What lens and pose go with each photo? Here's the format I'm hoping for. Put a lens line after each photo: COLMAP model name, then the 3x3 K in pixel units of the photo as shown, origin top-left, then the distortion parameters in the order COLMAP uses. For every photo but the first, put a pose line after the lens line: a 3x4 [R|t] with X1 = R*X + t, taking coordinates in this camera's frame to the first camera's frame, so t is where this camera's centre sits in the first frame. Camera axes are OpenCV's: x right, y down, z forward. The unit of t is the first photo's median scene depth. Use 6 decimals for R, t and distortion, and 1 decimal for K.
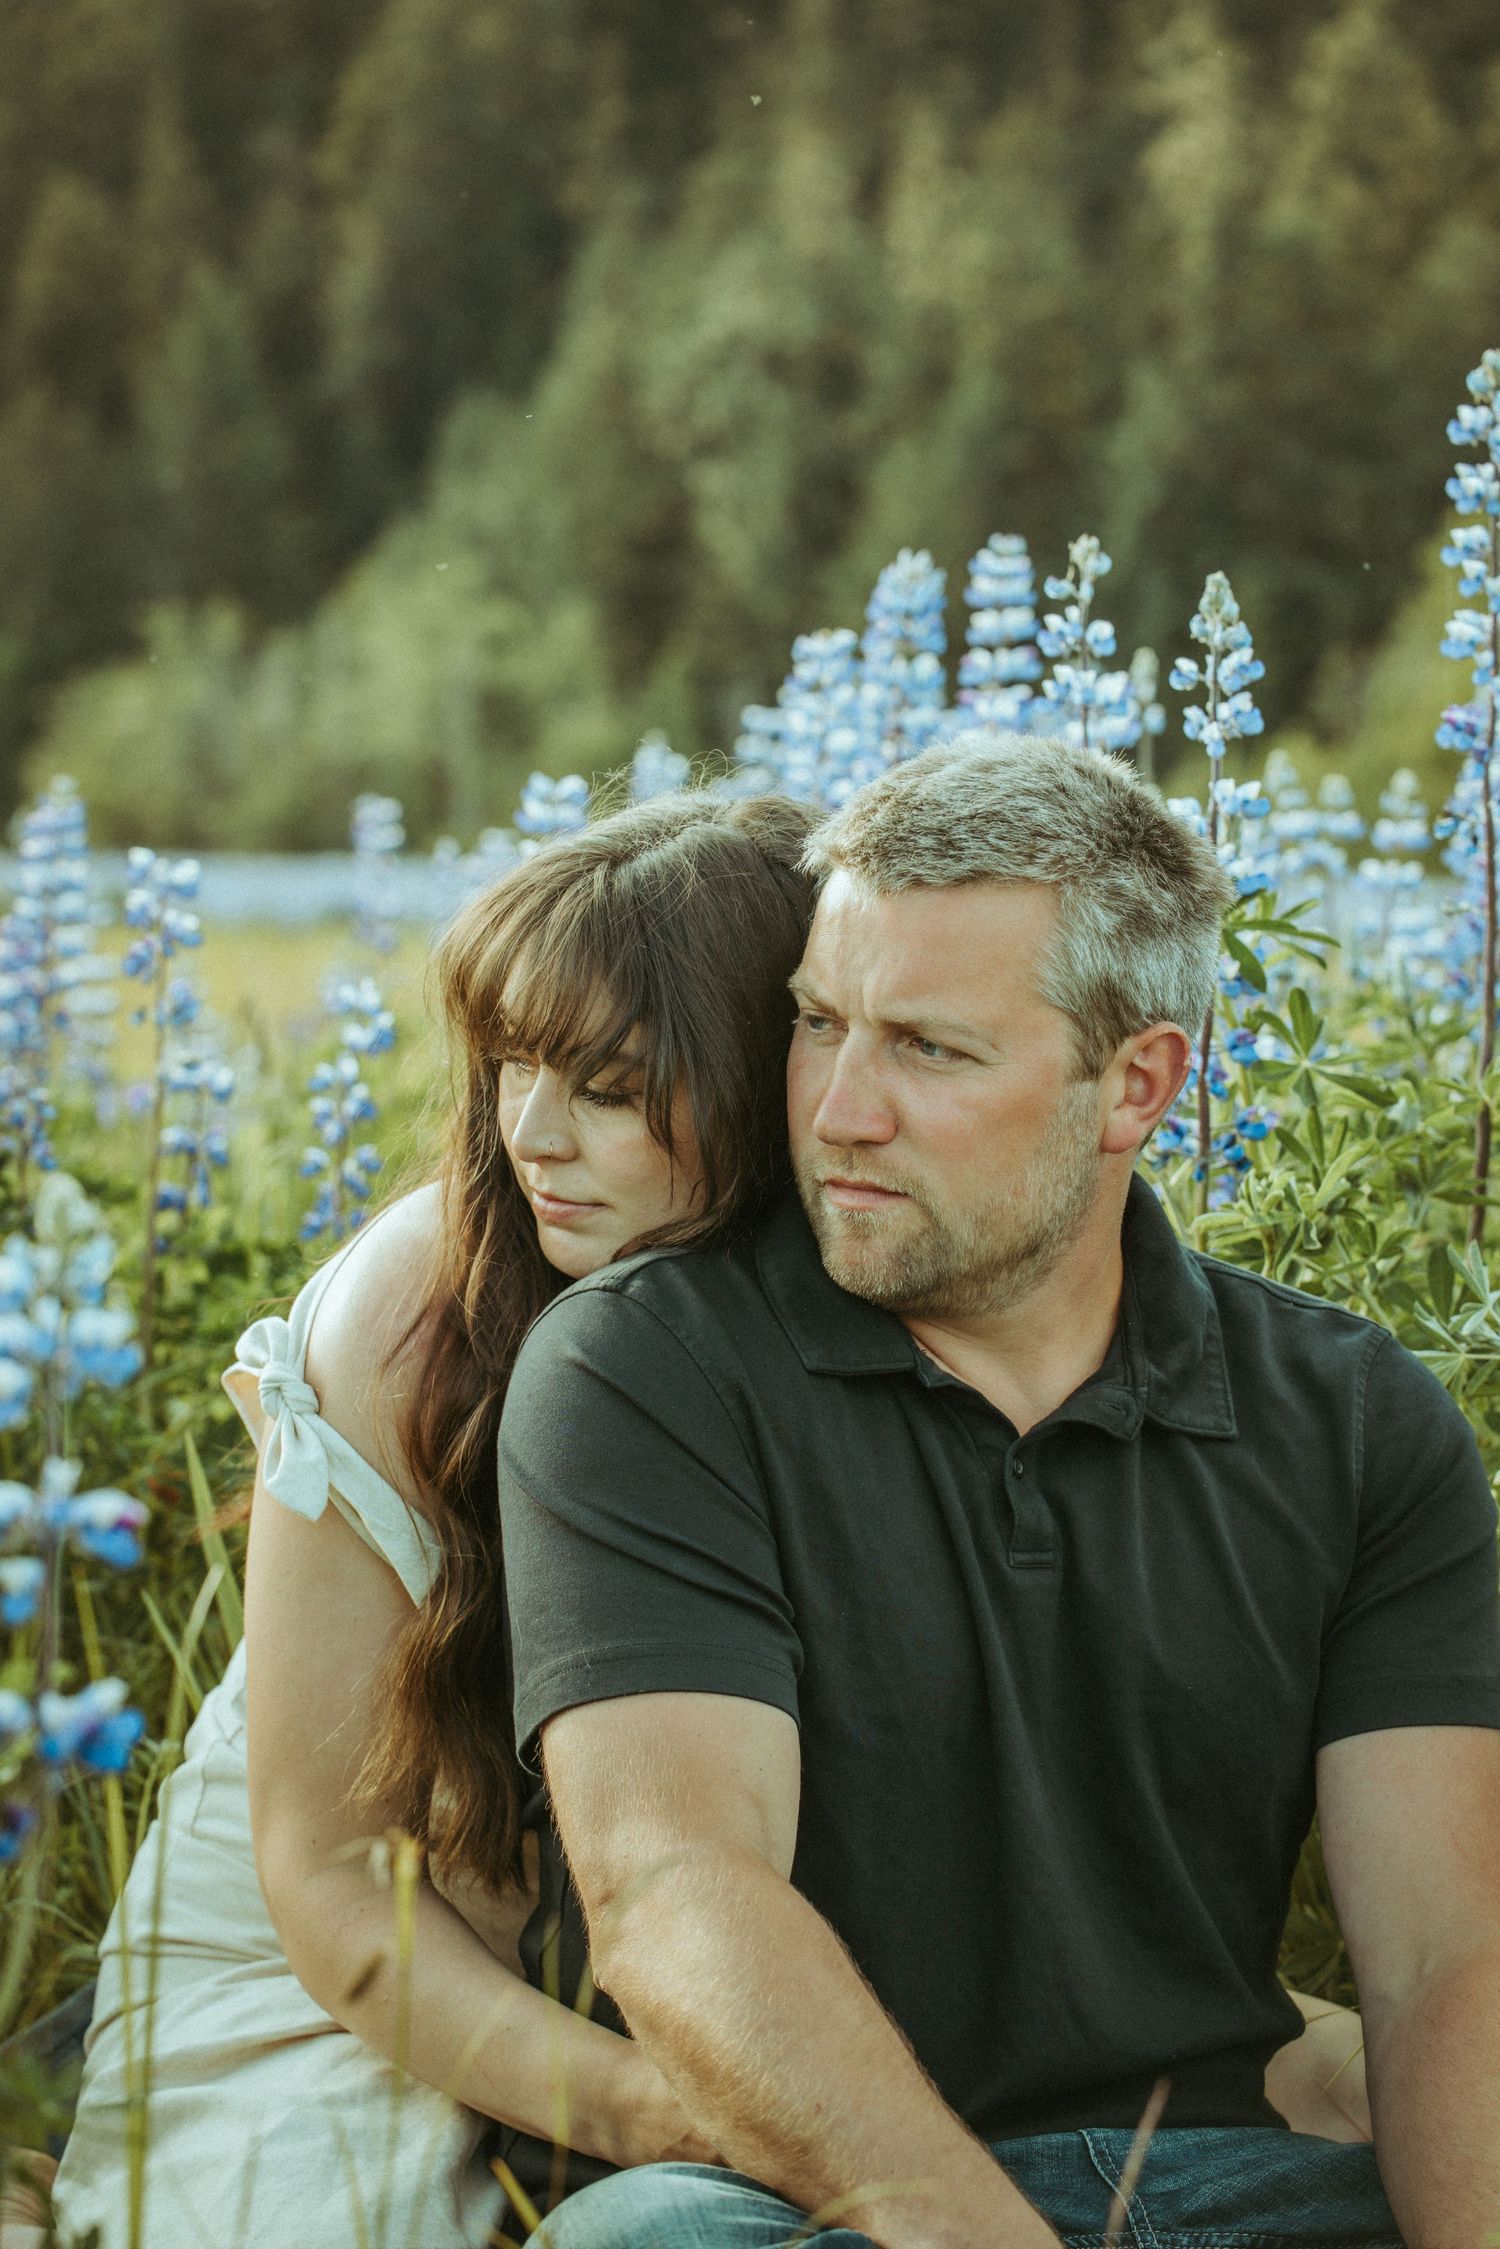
lens RADIAL K [[6471.9, 0, 749.9], [0, 6471.9, 1124.1], [0, 0, 1]] dist [-0.090998, 0.000000]
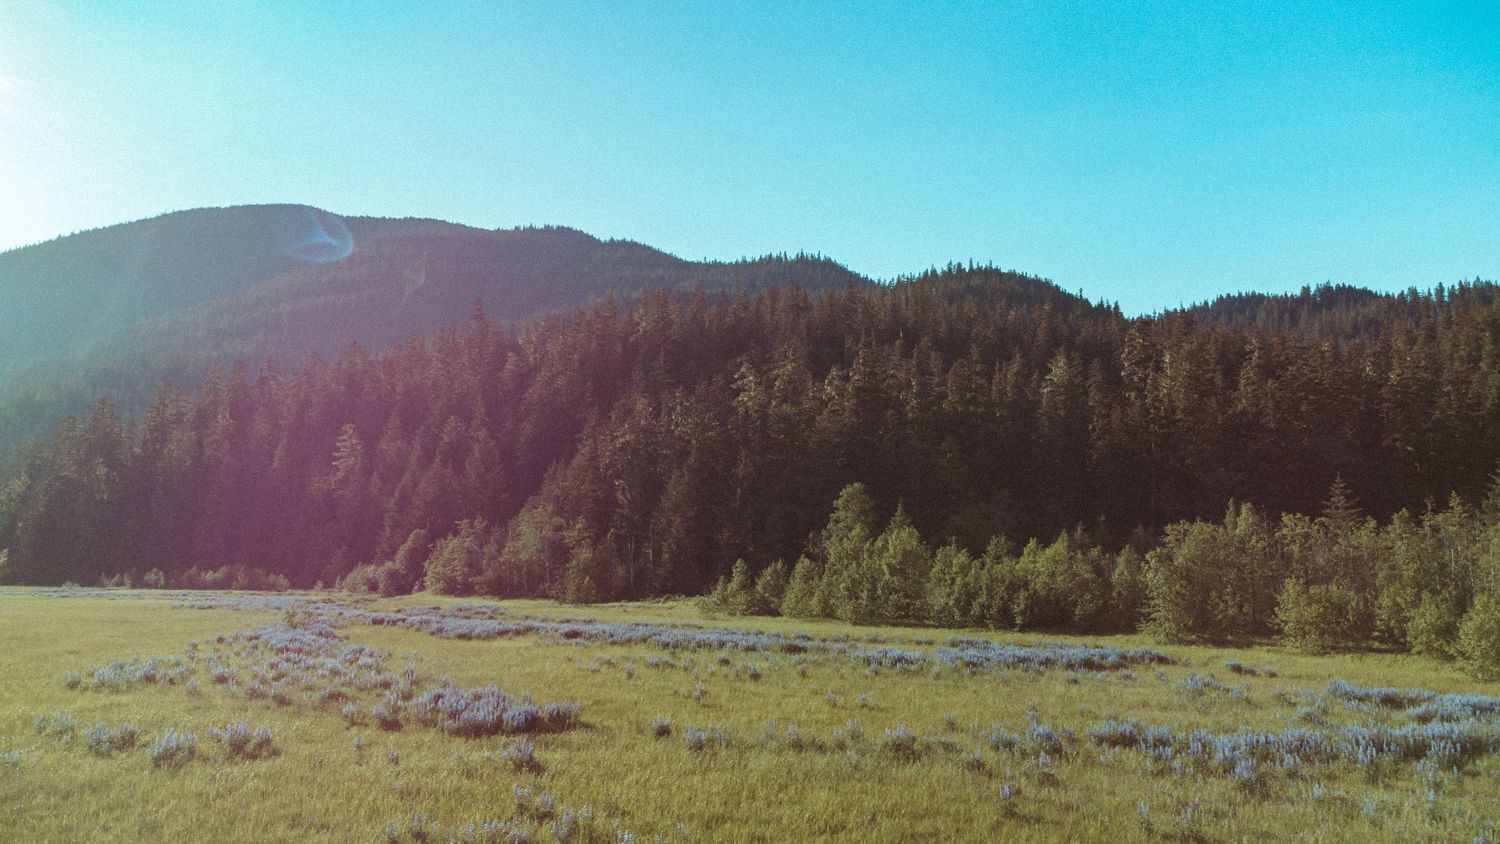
lens RADIAL K [[1072.6, 0, 747.9], [0, 1072.6, 422.3], [0, 0, 1]] dist [-0.002939, -0.000046]
pose [[0.990970, 0.014396, 0.133307, -0.014680], [0.007980, 0.986125, -0.165810, -0.032674], [-0.133845, 0.165376, 0.977106, 0.389823]]
